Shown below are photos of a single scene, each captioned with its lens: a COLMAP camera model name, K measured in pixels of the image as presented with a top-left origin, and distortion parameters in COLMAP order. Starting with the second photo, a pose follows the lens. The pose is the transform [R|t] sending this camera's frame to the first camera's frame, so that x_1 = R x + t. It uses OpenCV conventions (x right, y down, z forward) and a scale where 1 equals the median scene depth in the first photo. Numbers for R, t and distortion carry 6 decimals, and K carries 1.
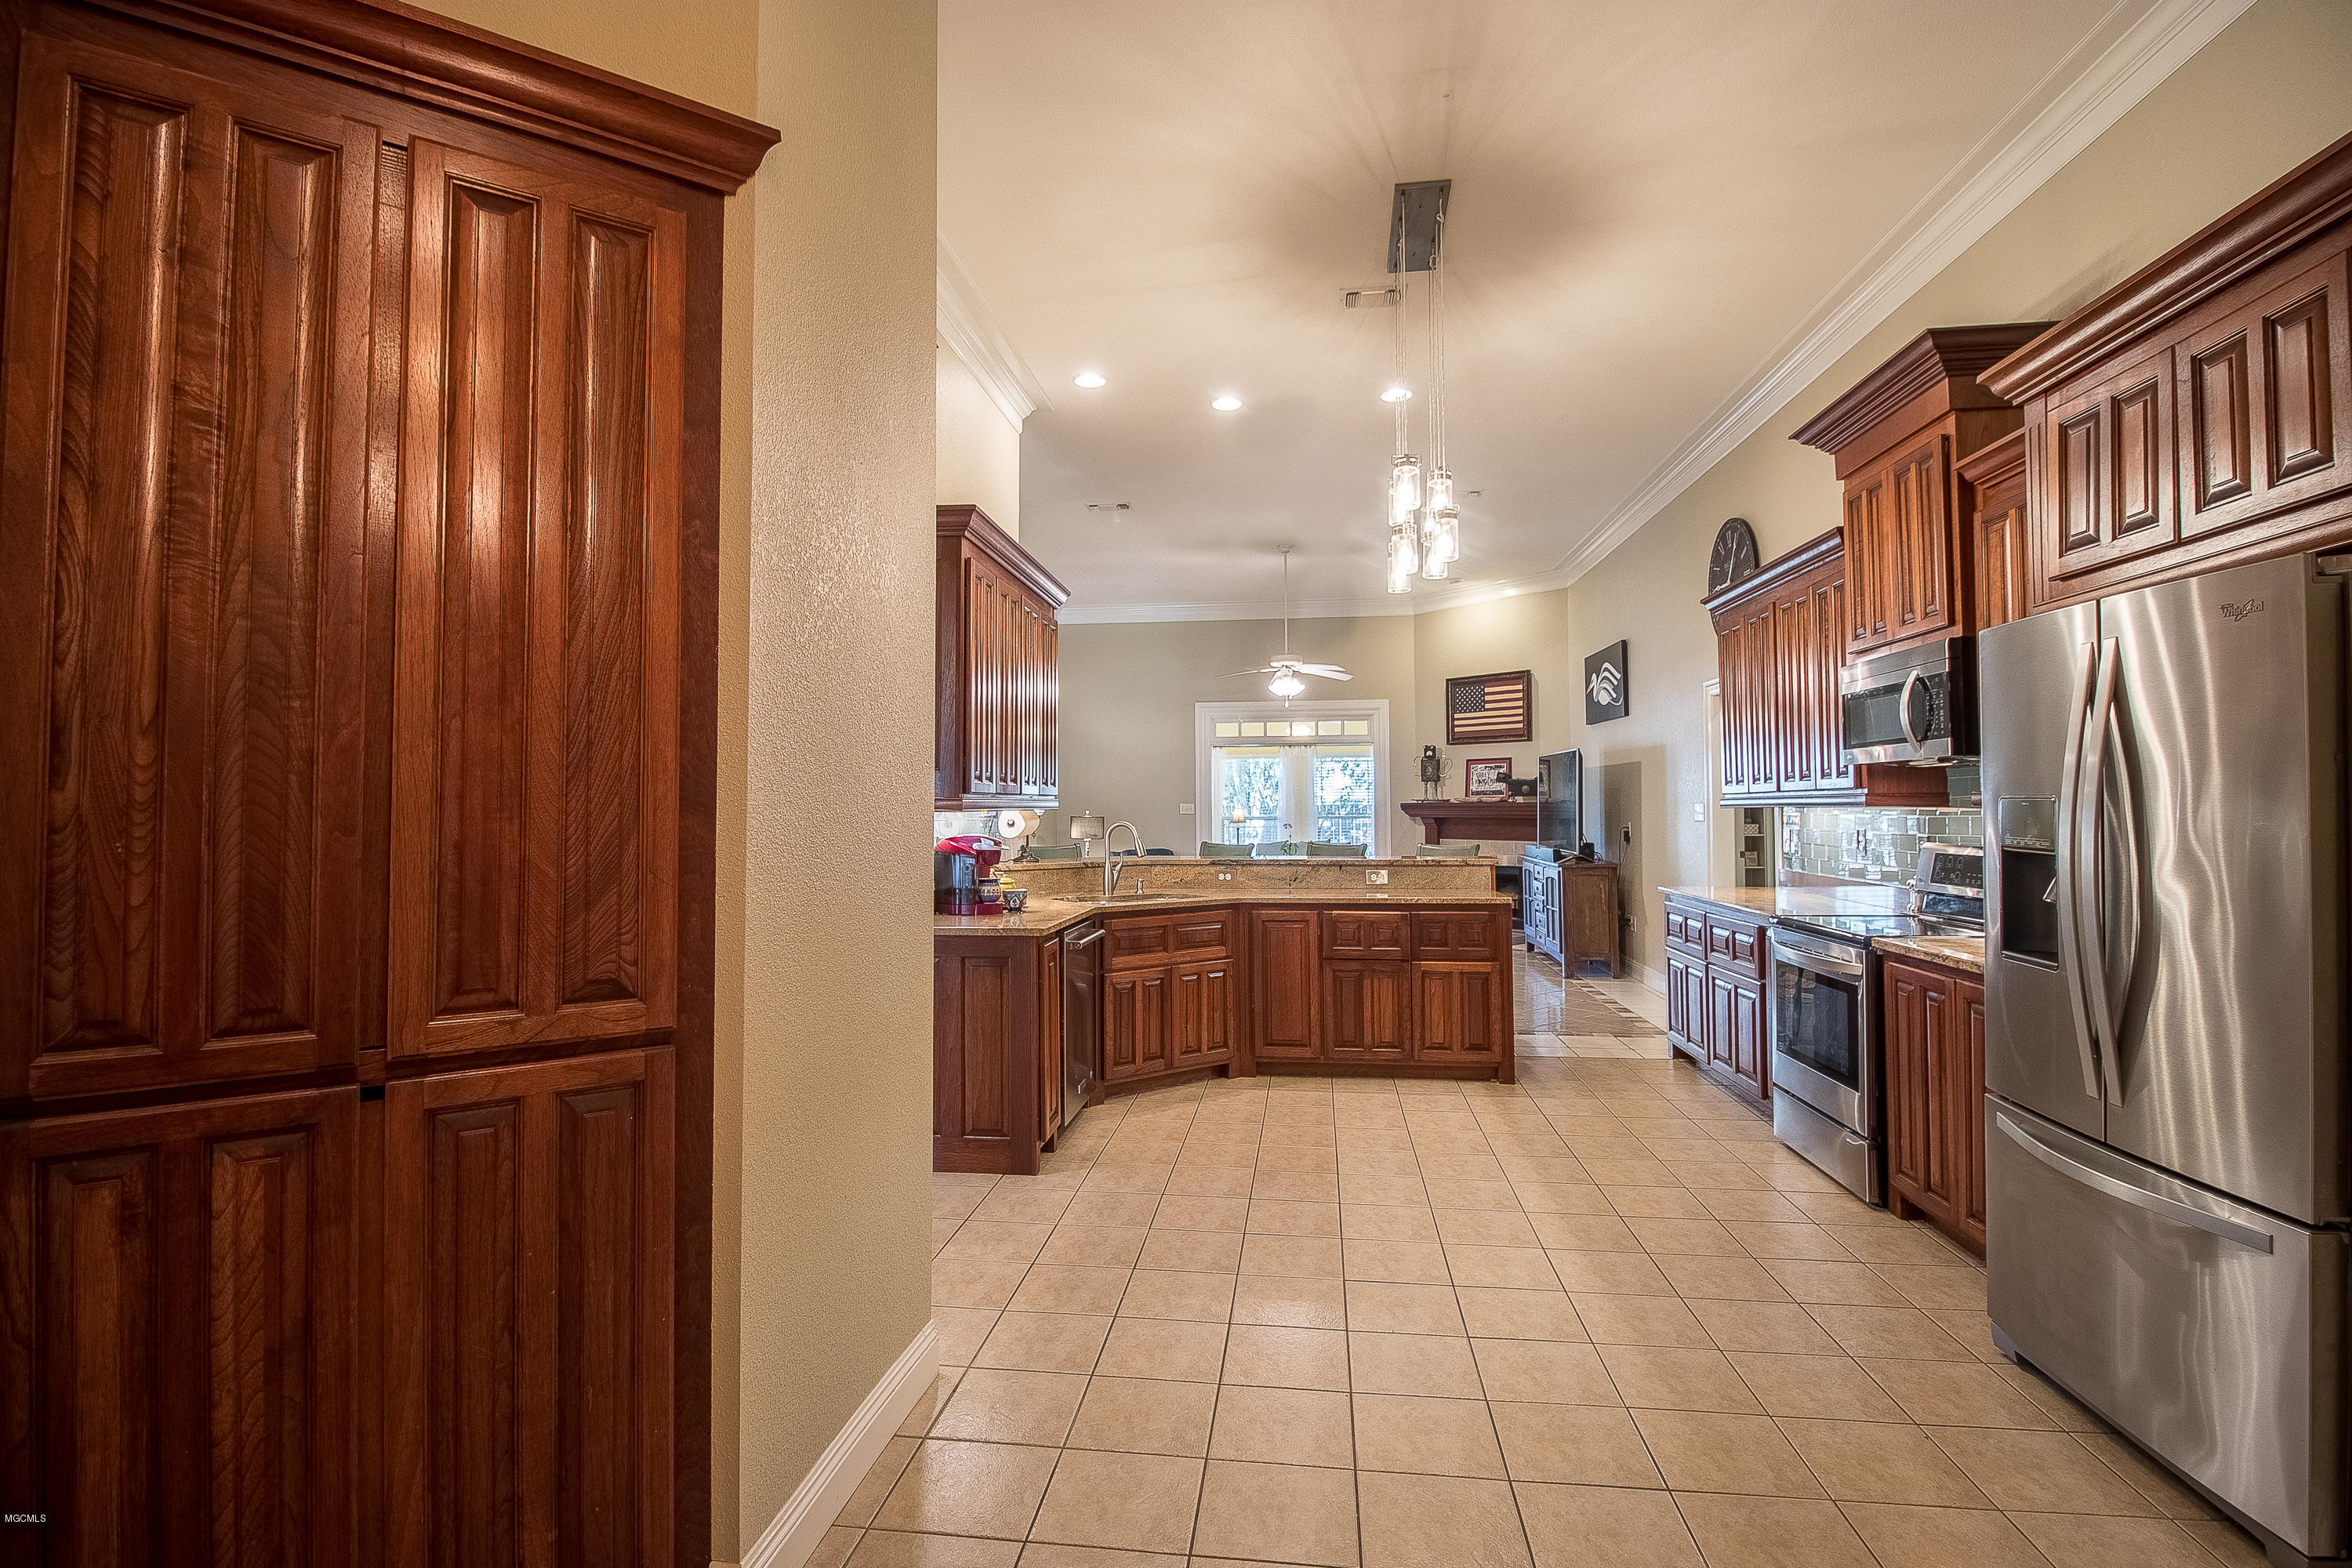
lens RADIAL K [[1097.5, 0, 1161.1], [0, 1097.5, 793.4], [0, 0, 1]] dist [-0.015139, -0.004001]
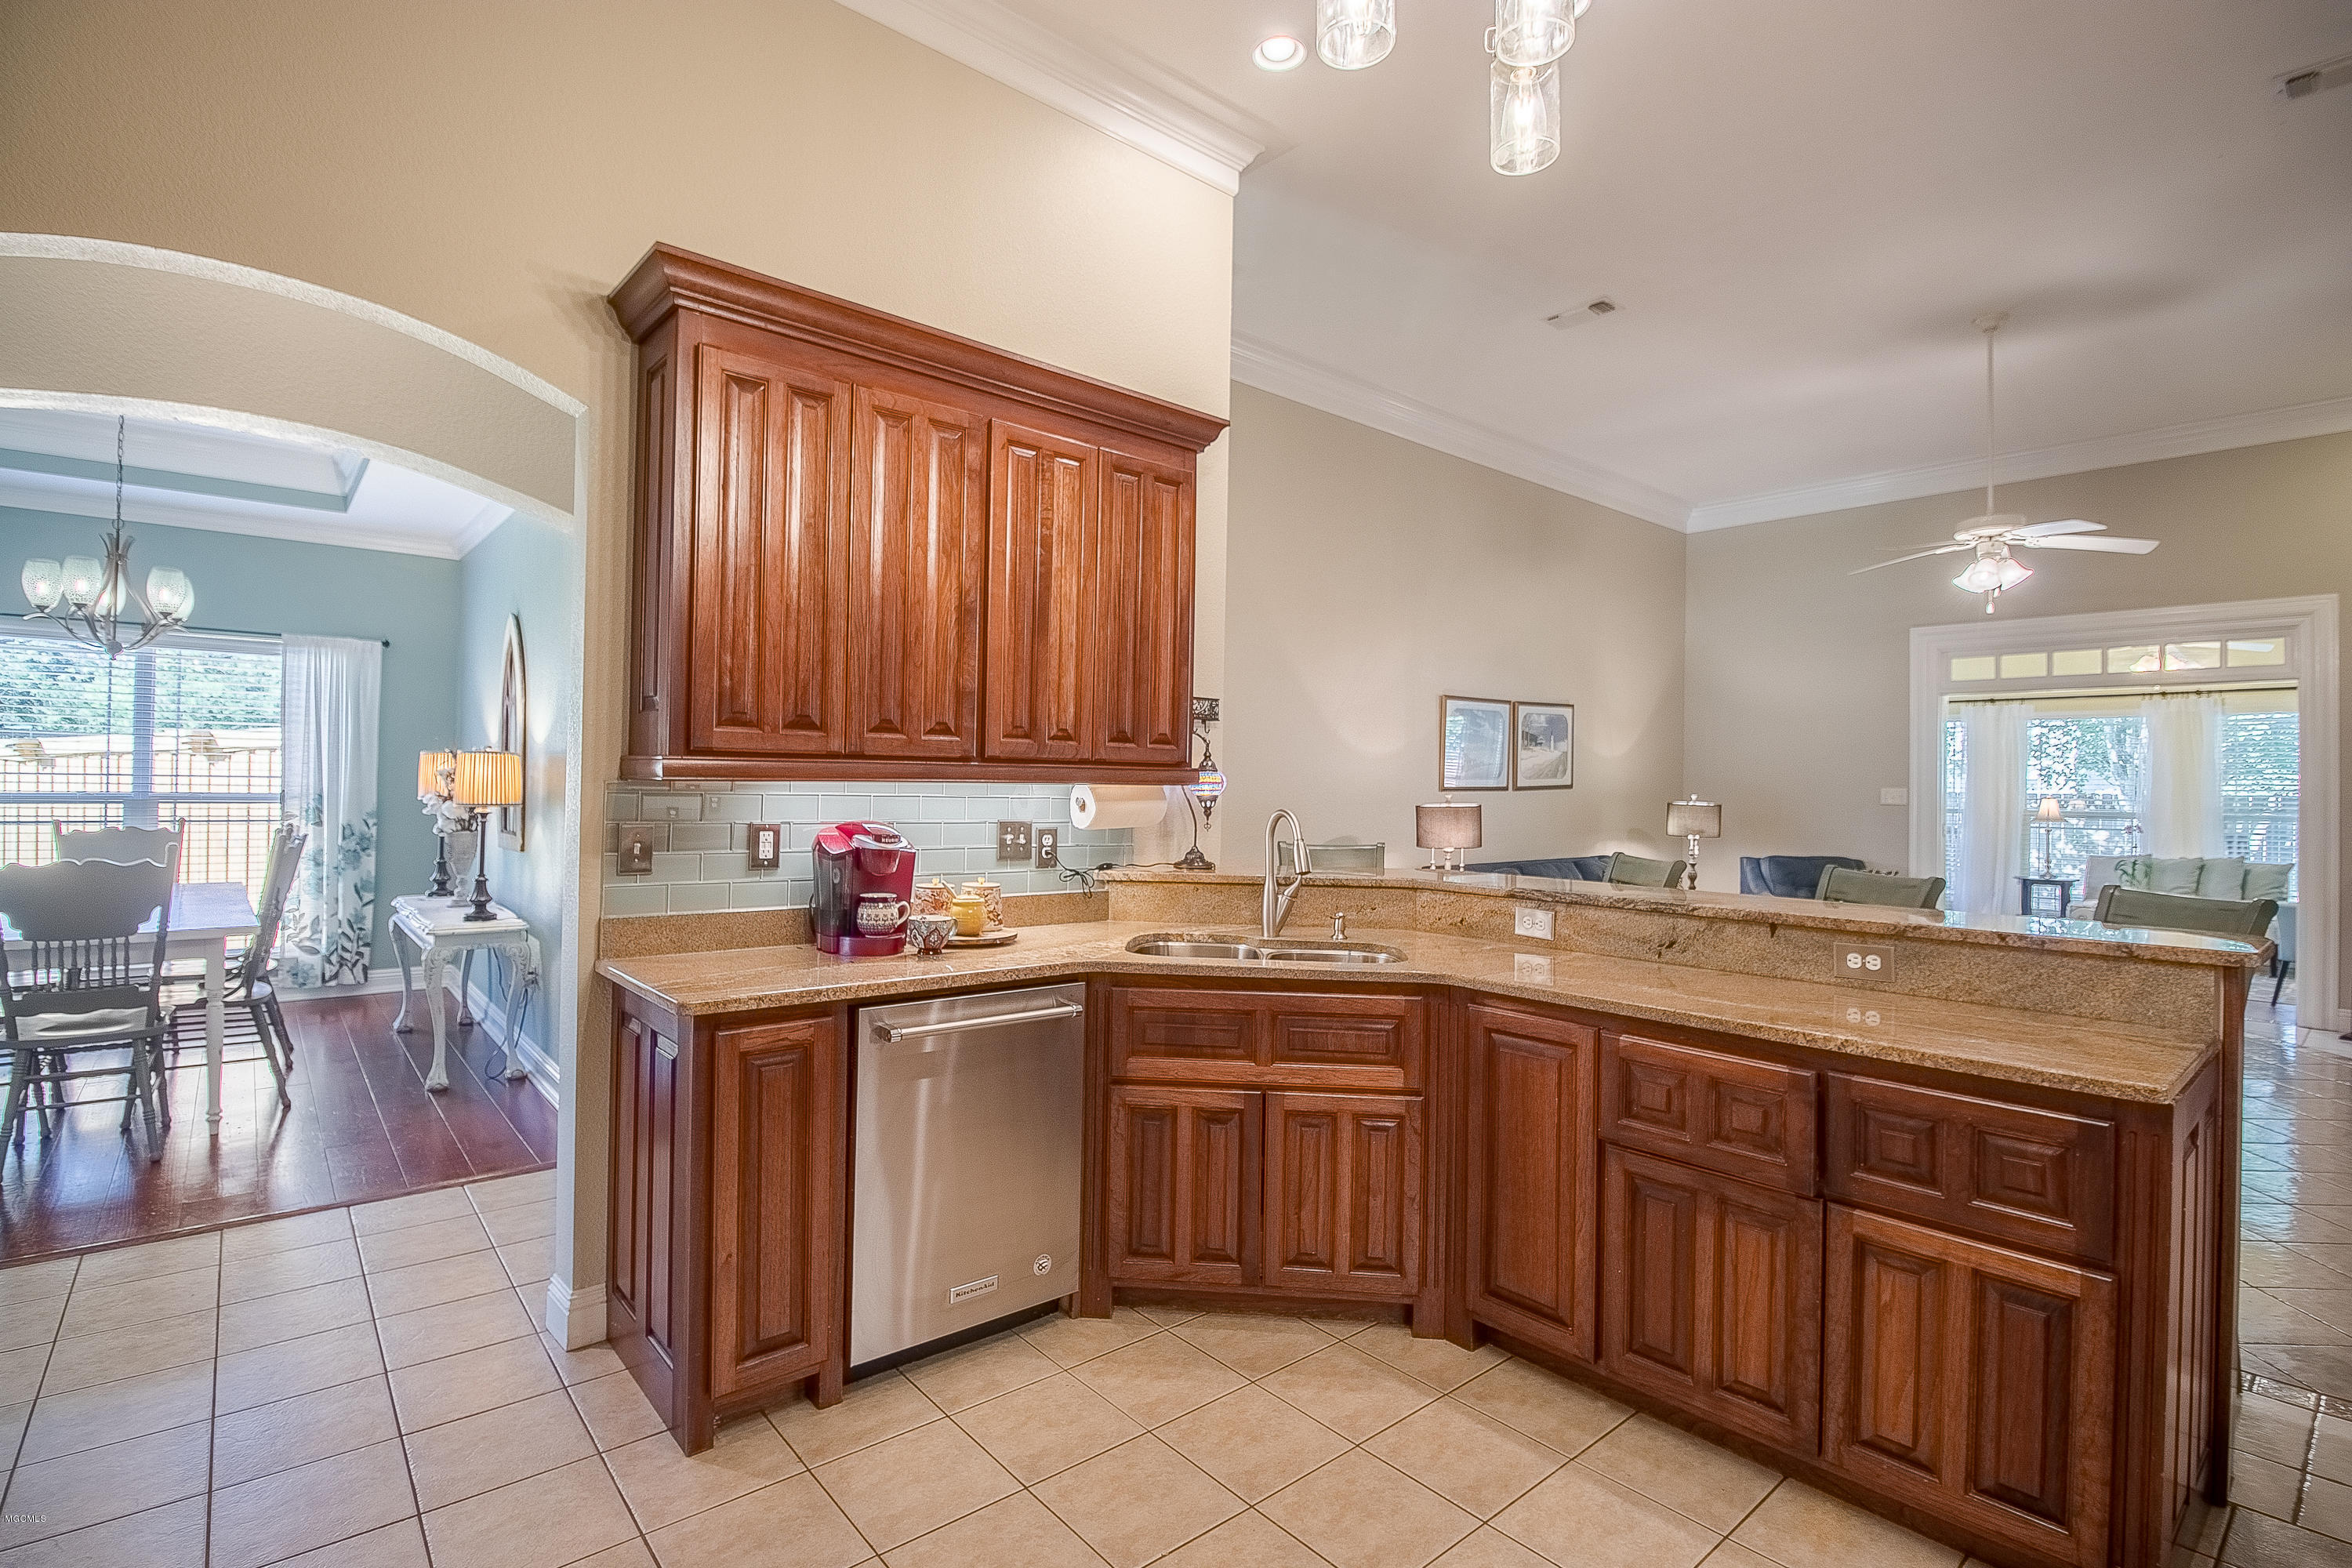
lens RADIAL K [[1097.5, 0, 1161.1], [0, 1097.5, 780.7], [0, 0, 1]] dist [-0.015139, -0.004001]
pose [[0.739878, 0.015250, -0.672568, 0.175770], [-0.010637, 0.999883, 0.010970, 0.003470], [0.672657, -0.000963, 0.739954, 0.322909]]
